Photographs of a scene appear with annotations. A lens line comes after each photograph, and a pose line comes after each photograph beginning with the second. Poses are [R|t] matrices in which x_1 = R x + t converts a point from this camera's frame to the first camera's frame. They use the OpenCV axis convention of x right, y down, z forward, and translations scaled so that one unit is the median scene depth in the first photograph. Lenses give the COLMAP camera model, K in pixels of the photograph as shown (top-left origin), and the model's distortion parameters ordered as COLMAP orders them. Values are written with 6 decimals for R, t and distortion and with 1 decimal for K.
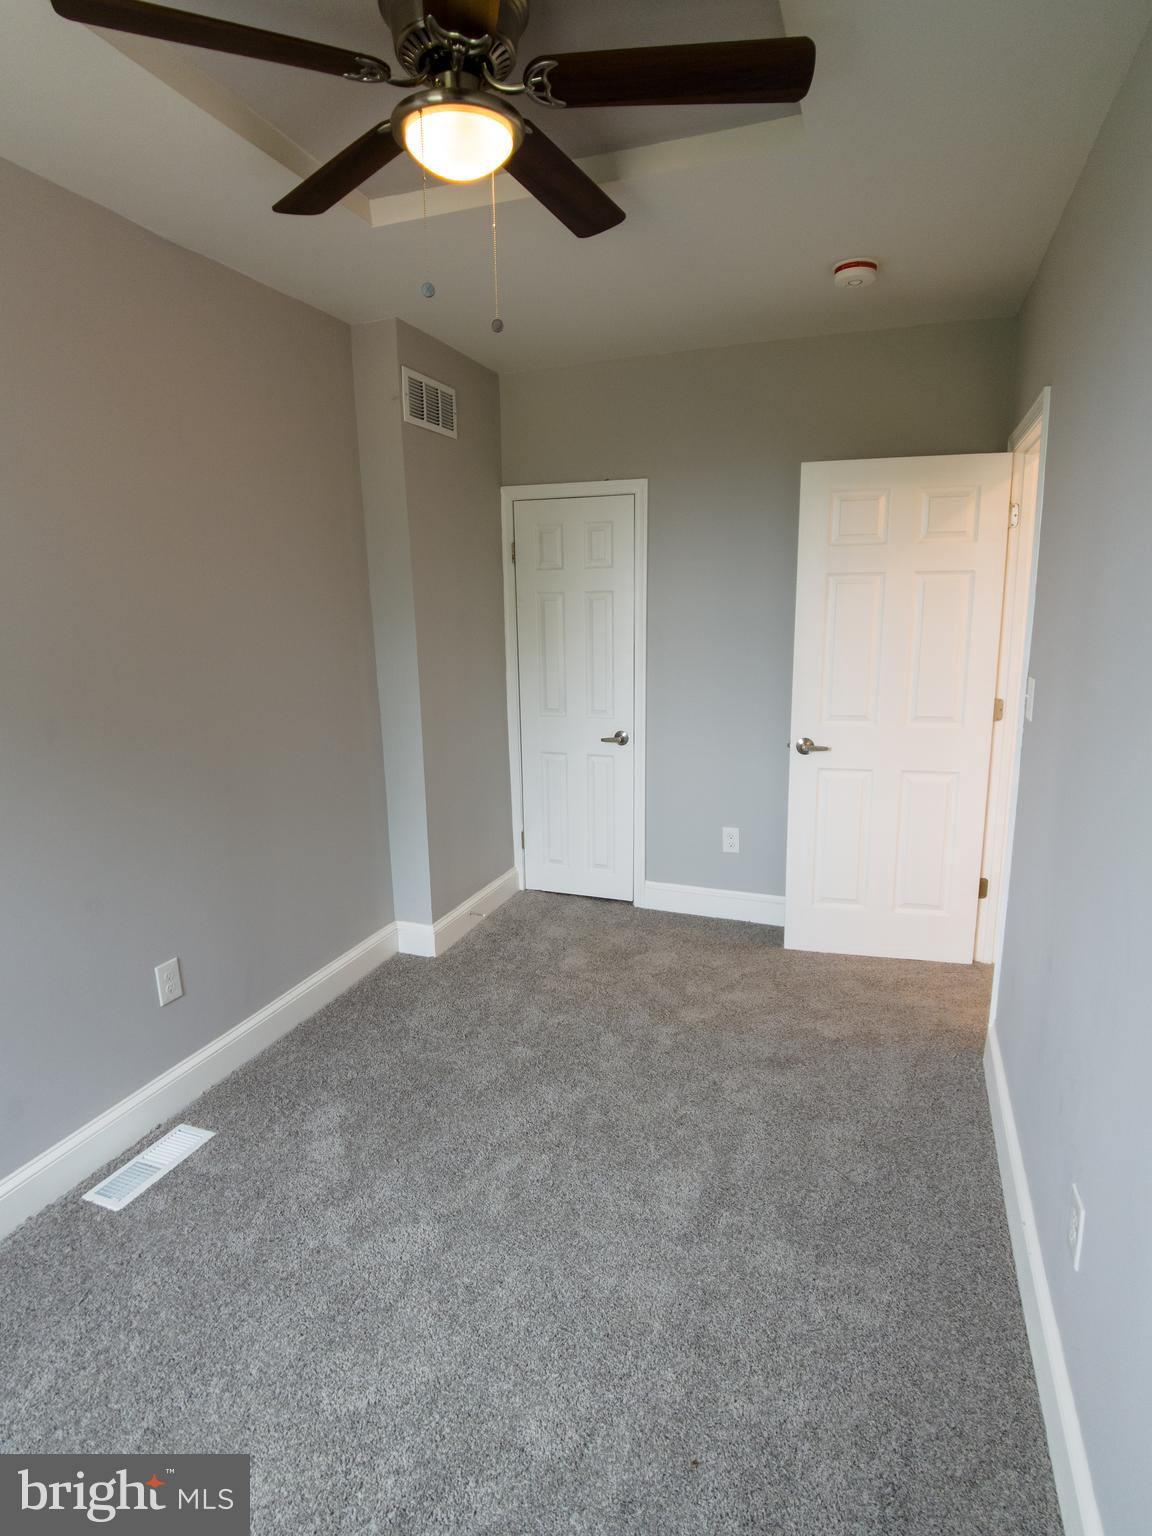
lens RADIAL K [[823.3, 0, 576.0], [0, 823.3, 768.0], [0, 0, 1]] dist [-0.012678, -0.002529]
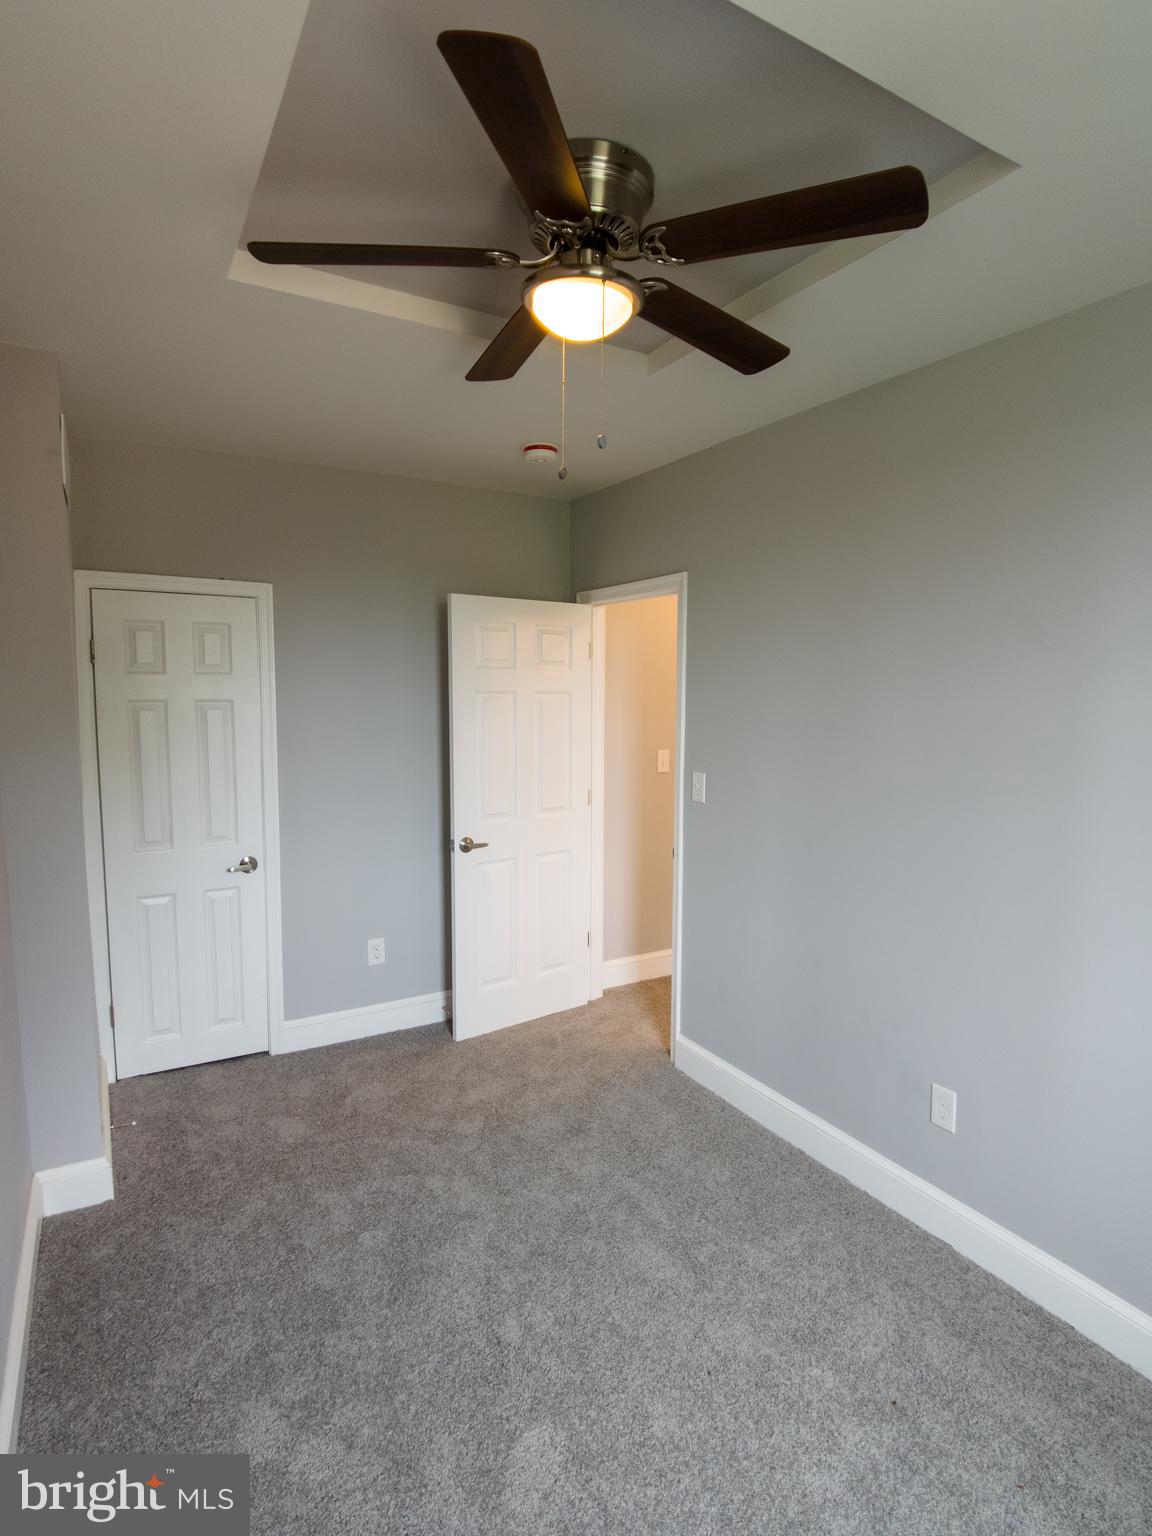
lens RADIAL K [[815.6, 0, 582.7], [0, 815.6, 762.9], [0, 0, 1]] dist [0.048727, -0.085426]
pose [[0.629010, -0.044999, 0.776094, -0.441125], [0.141989, 0.988180, -0.057783, -0.047428], [-0.764321, 0.146543, 0.627964, 0.177256]]
